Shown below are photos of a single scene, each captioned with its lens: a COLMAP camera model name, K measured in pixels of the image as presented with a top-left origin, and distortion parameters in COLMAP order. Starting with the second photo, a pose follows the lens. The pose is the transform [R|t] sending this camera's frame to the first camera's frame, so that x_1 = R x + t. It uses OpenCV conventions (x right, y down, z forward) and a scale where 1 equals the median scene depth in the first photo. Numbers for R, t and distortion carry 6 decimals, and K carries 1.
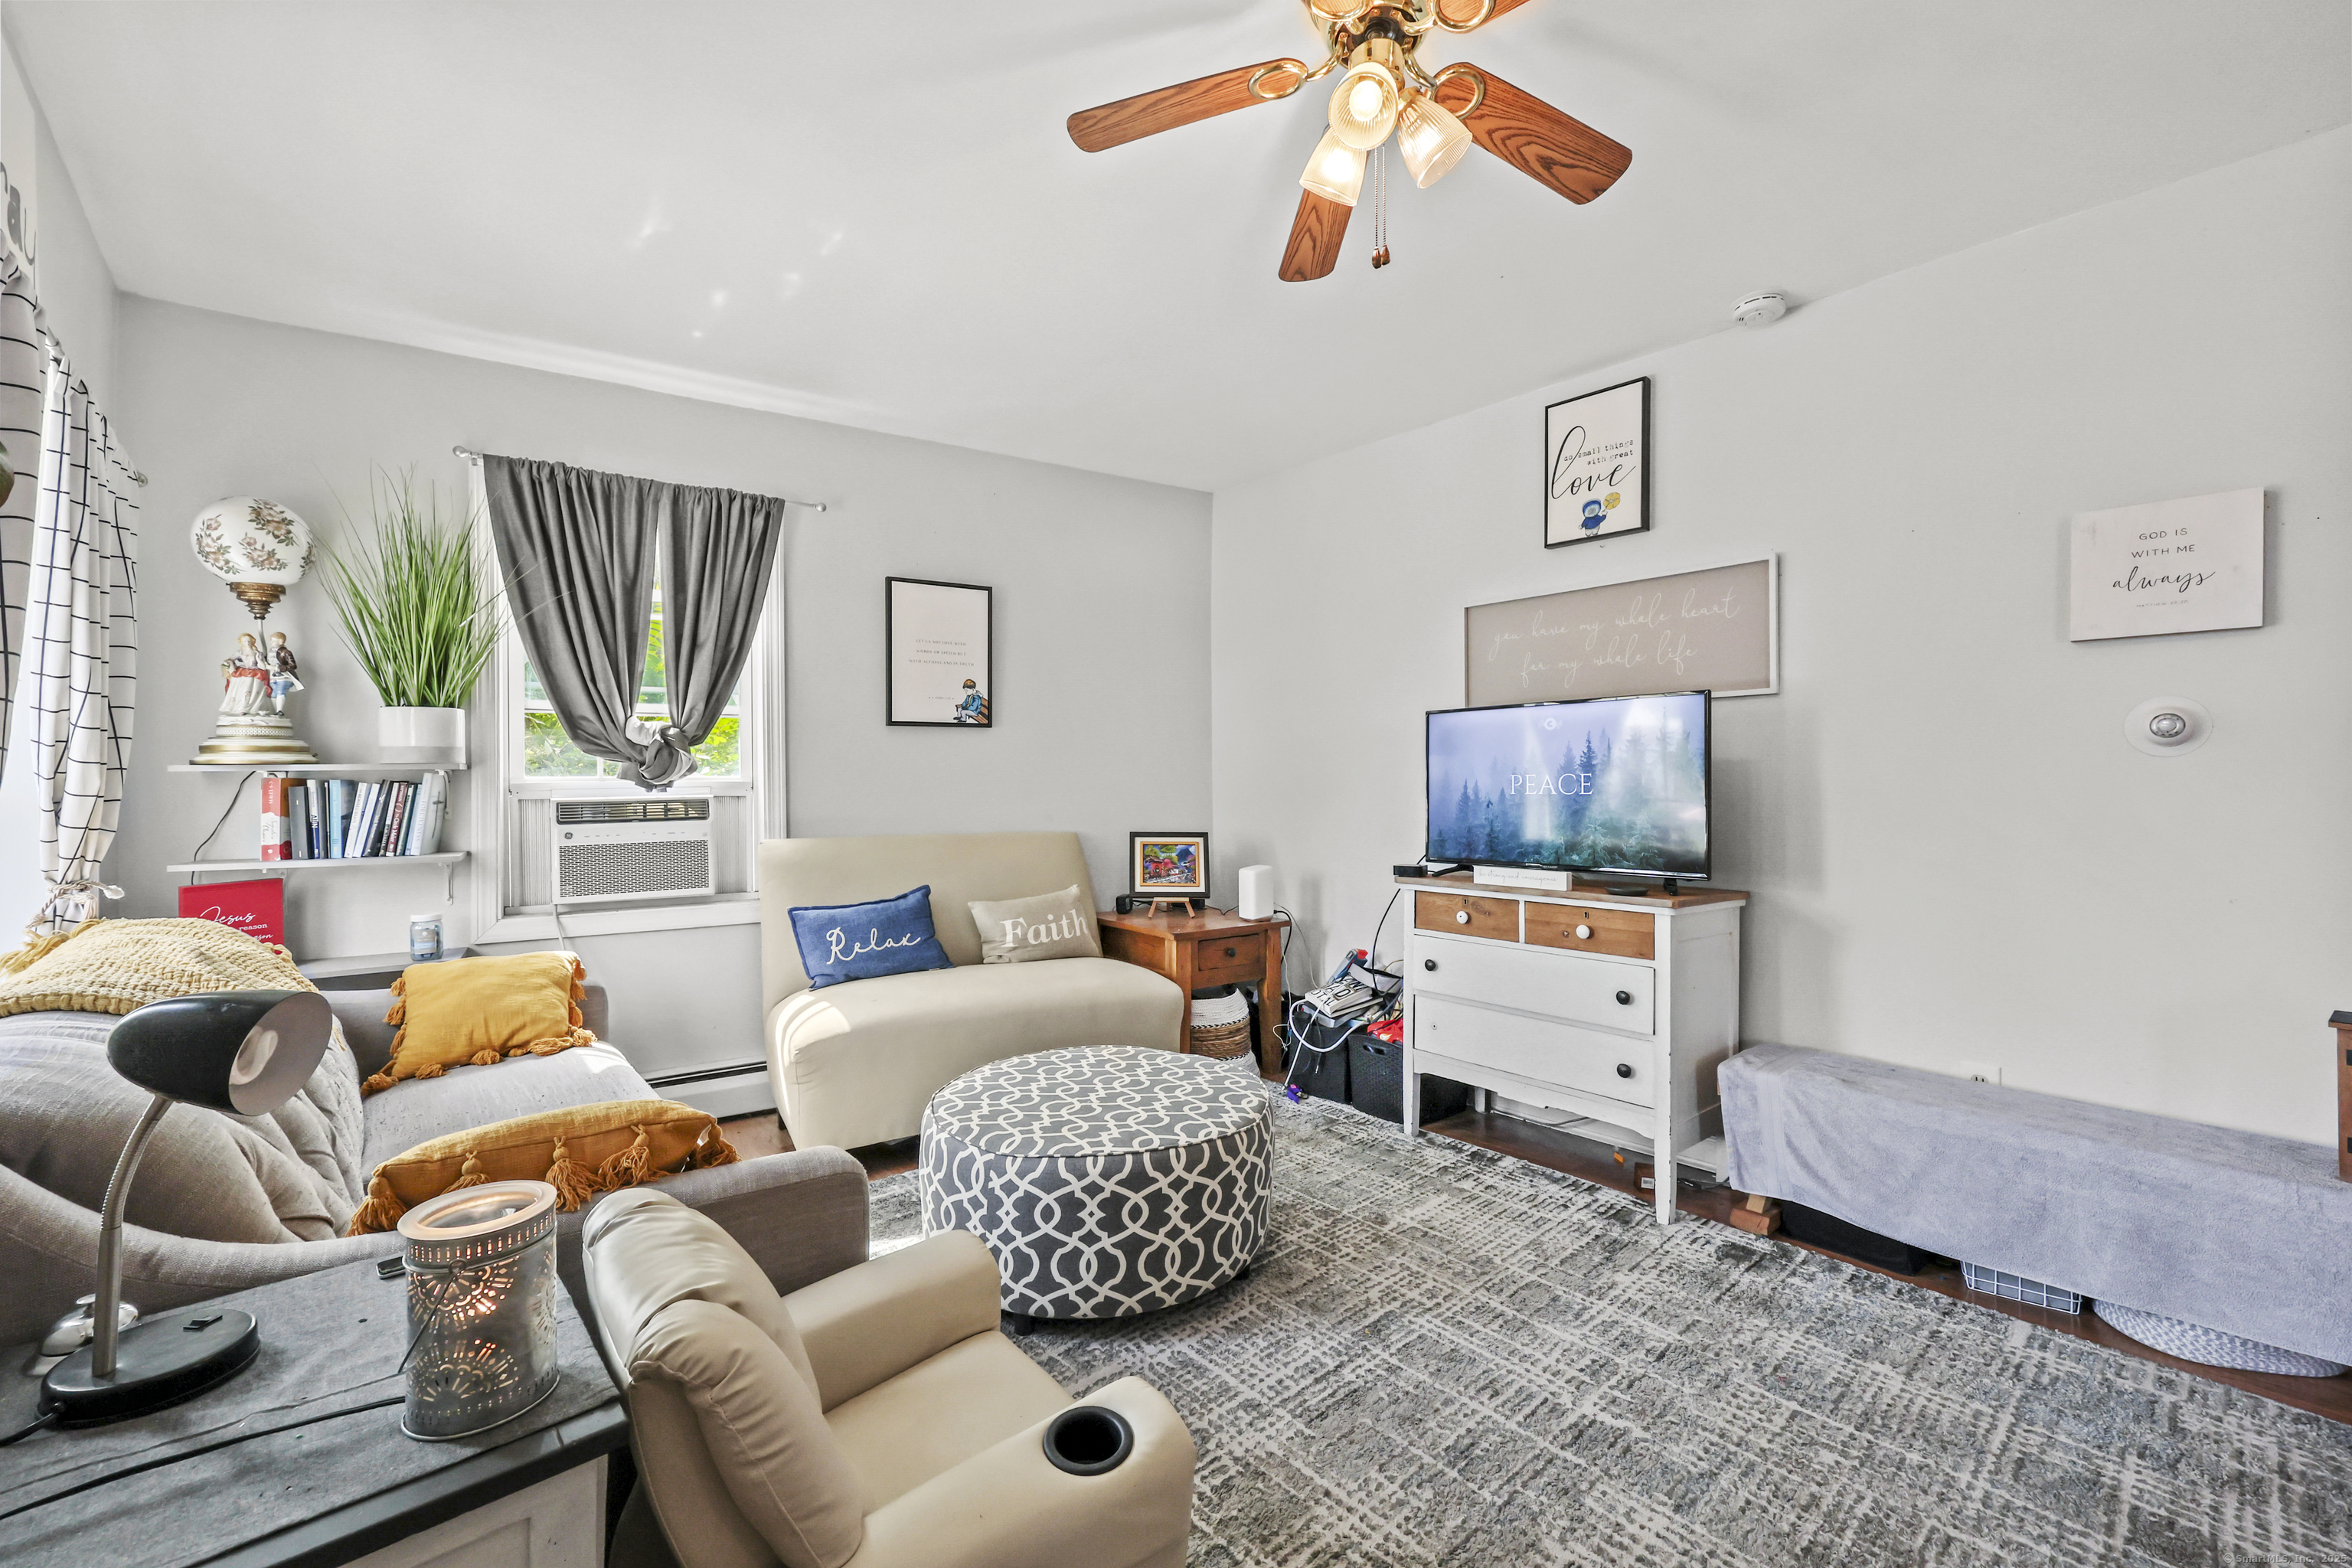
lens RADIAL K [[947.2, 0, 1181.6], [0, 947.2, 787.9], [0, 0, 1]] dist [0.003017, 0.000506]
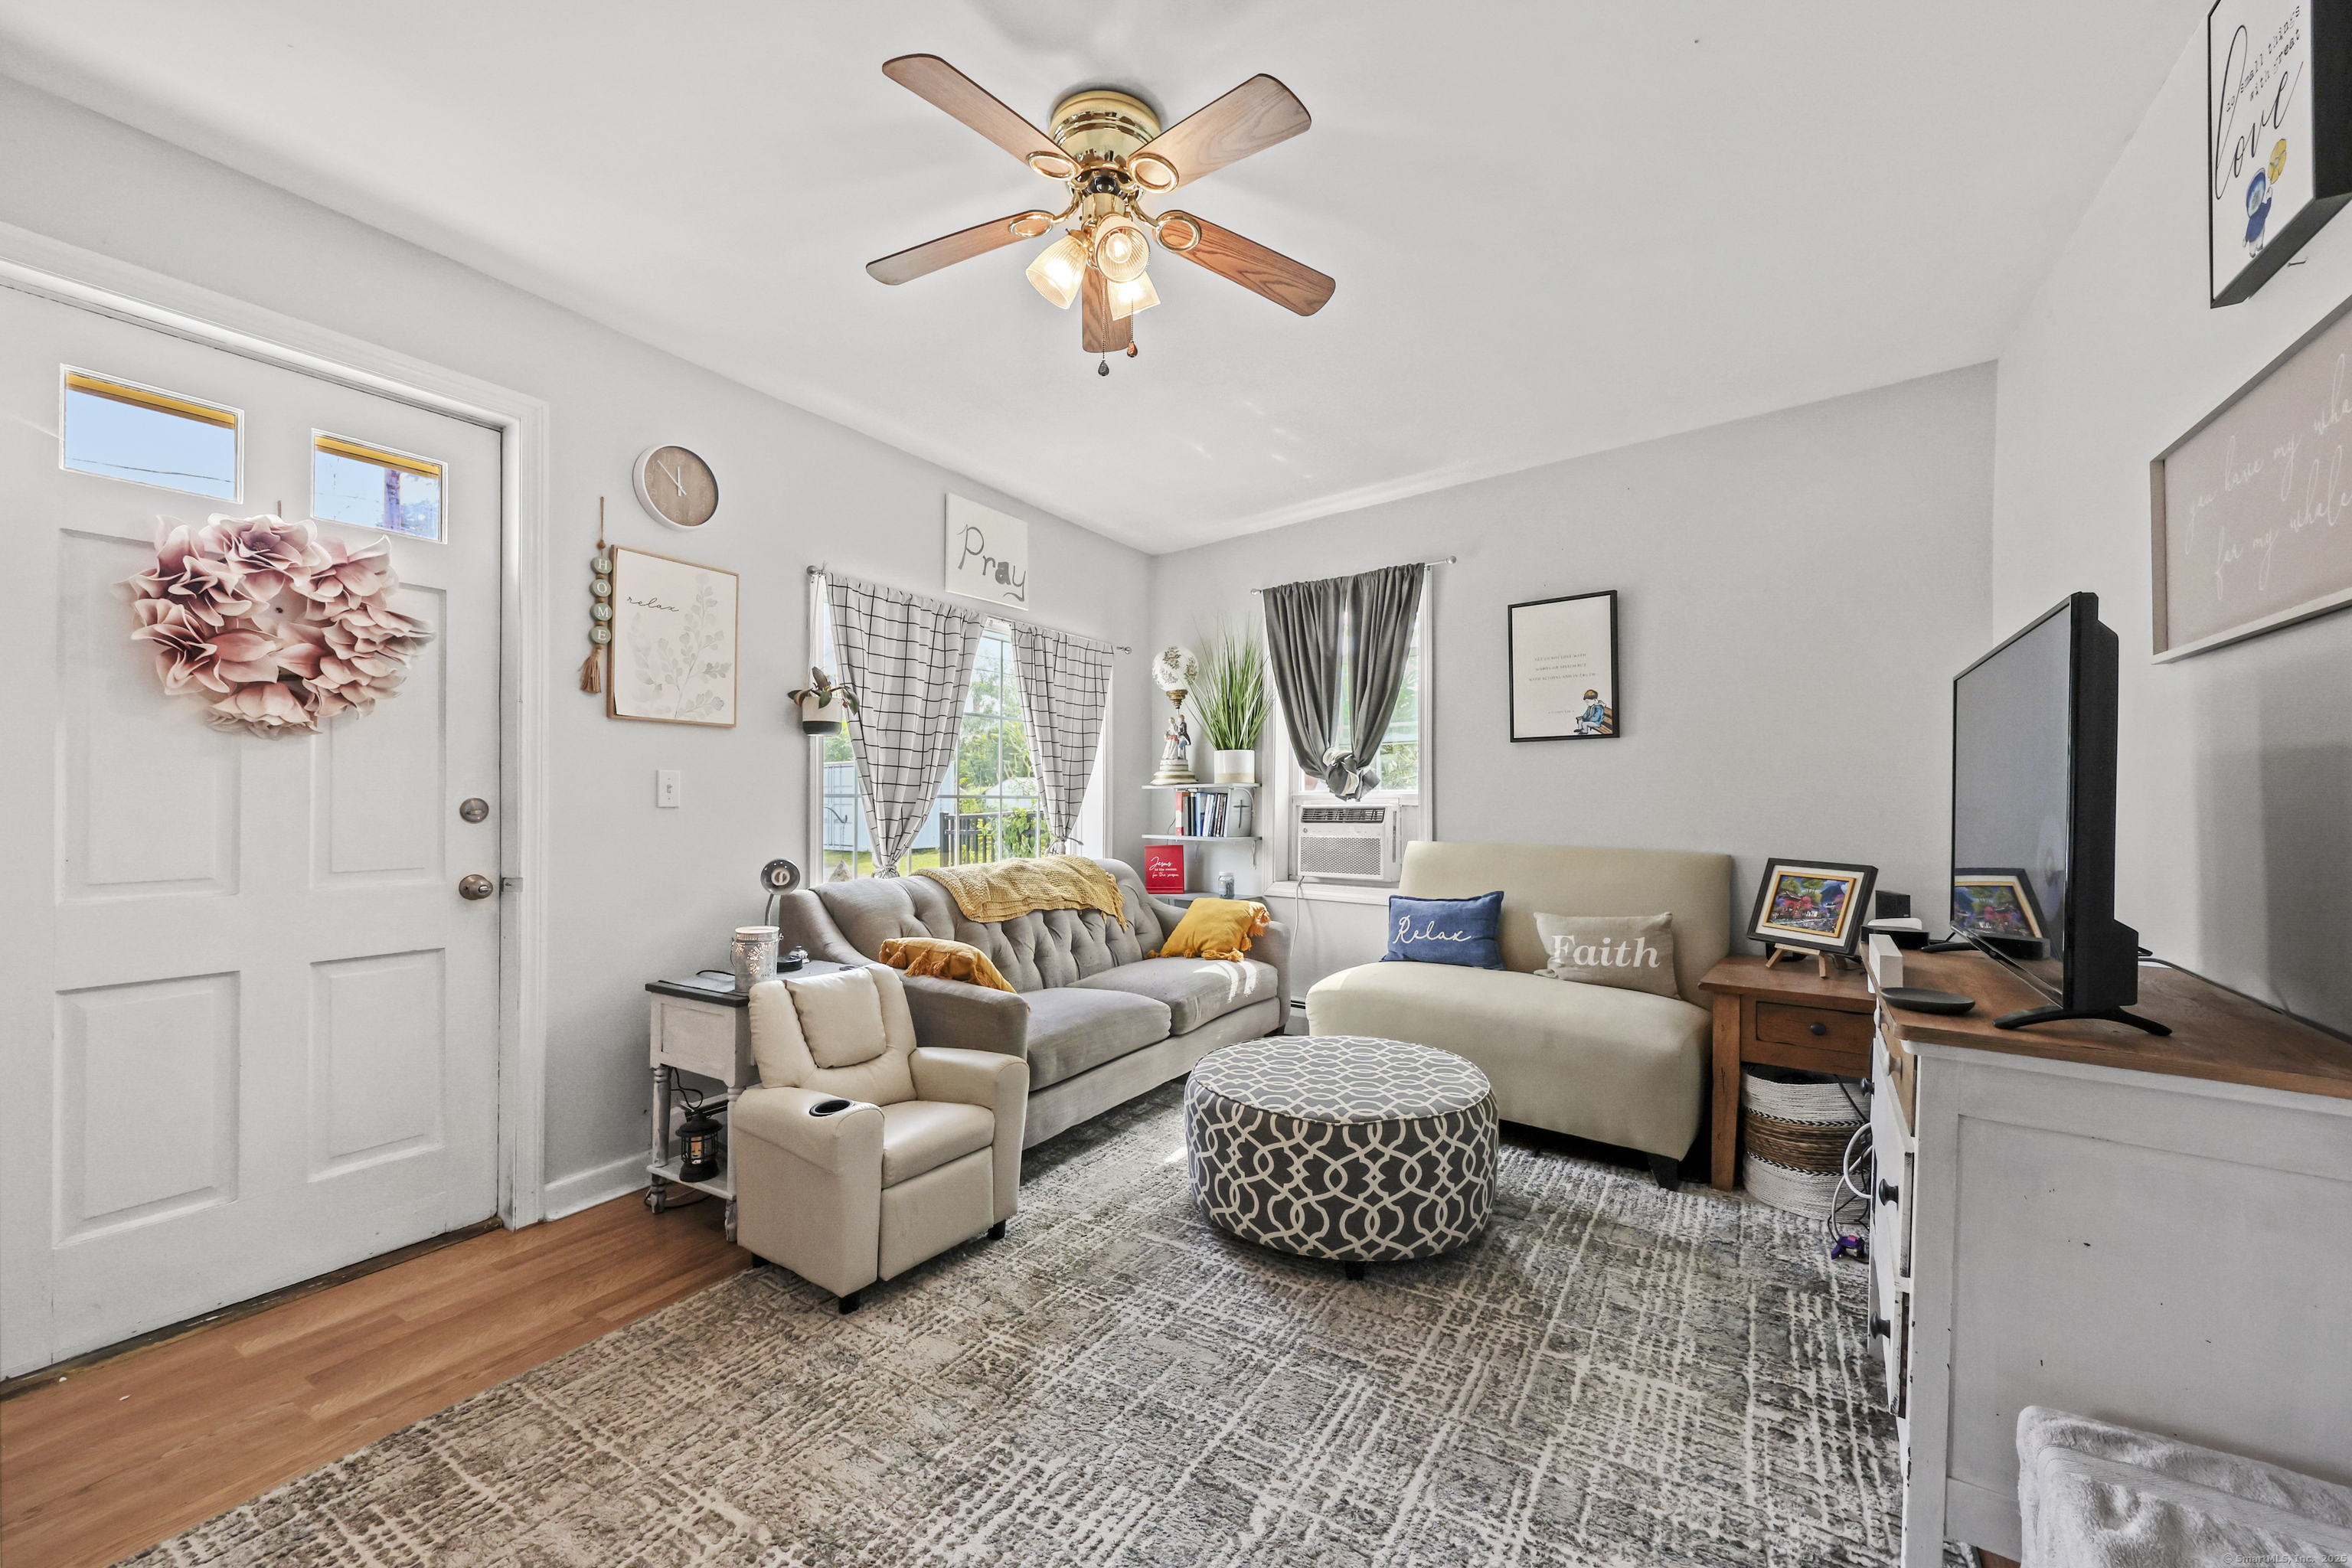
lens RADIAL K [[957.6, 0, 1187.5], [0, 957.6, 797.3], [0, 0, 1]] dist [0.000945, 0.000205]
pose [[0.295719, 0.003198, -0.955270, 0.719545], [-0.008039, 0.999967, 0.000859, -0.001420], [0.955241, 0.007425, 0.295735, 0.375737]]
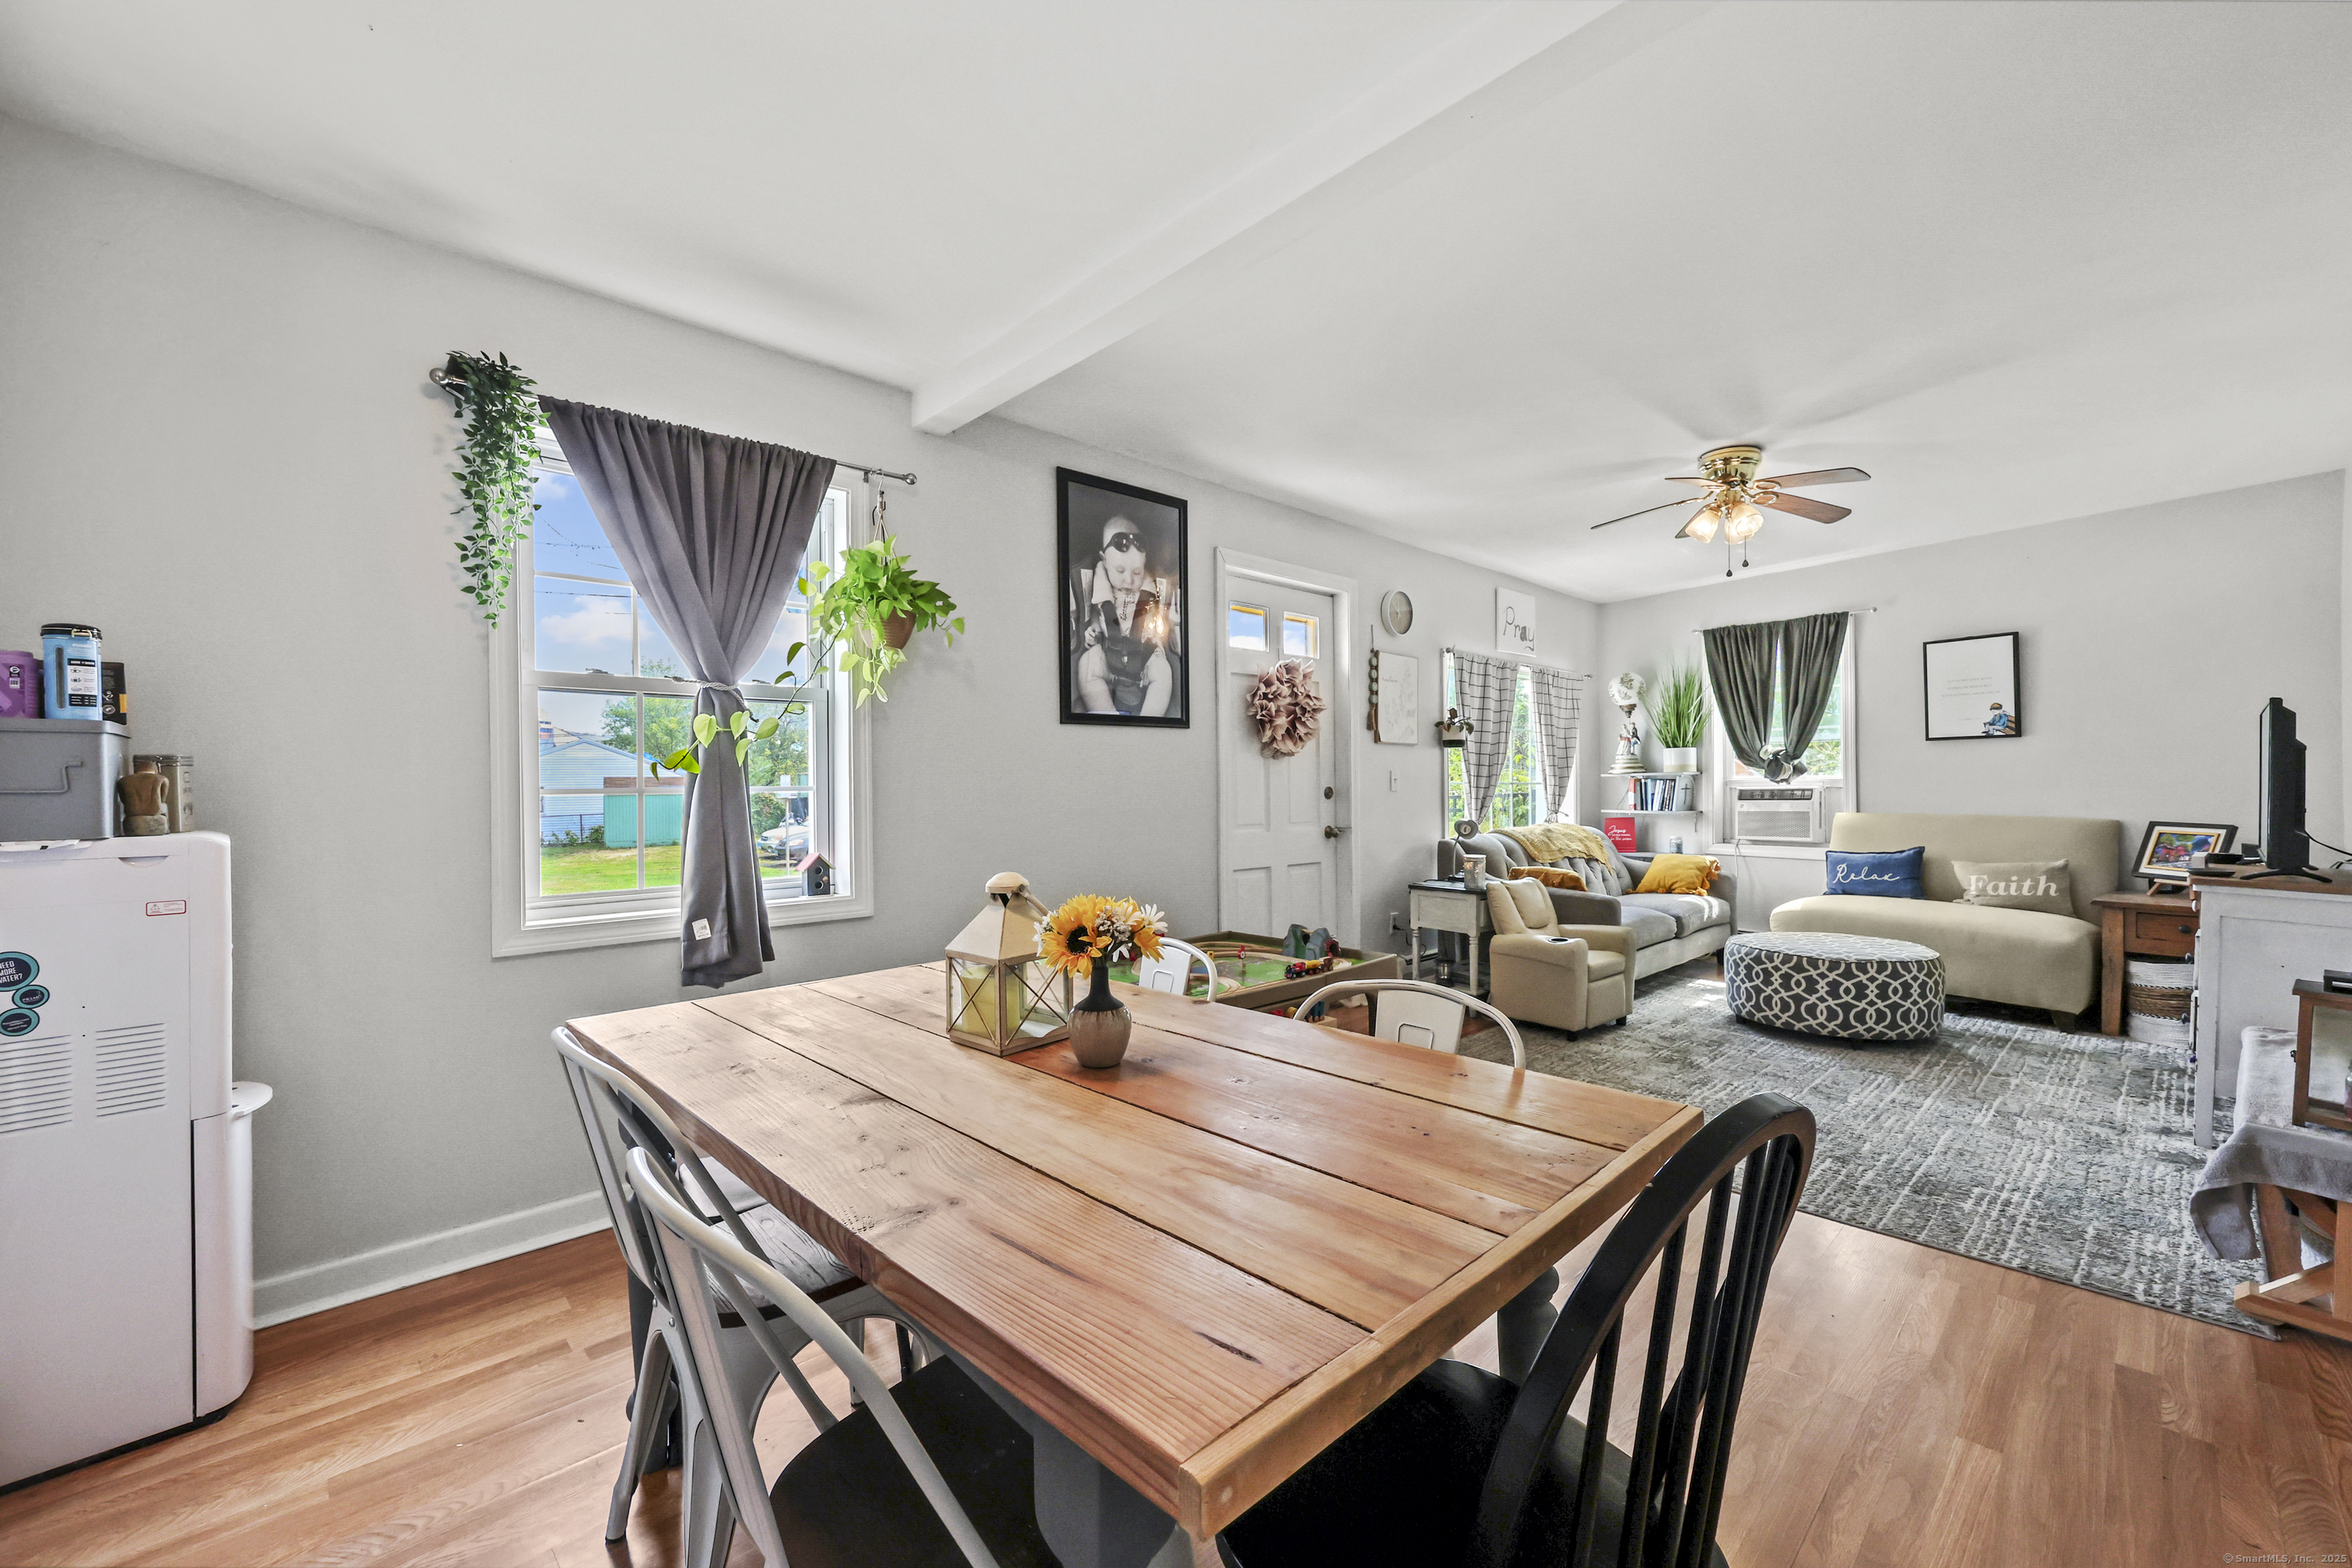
lens RADIAL K [[966.8, 0, 1171.5], [0, 966.8, 784.9], [0, 0, 1]] dist [-0.000747, 0.000031]
pose [[0.024914, 0.003957, -0.999682, 1.372235], [0.001548, 0.999991, 0.003997, -0.004781], [0.999688, -0.001647, 0.024908, -0.267862]]
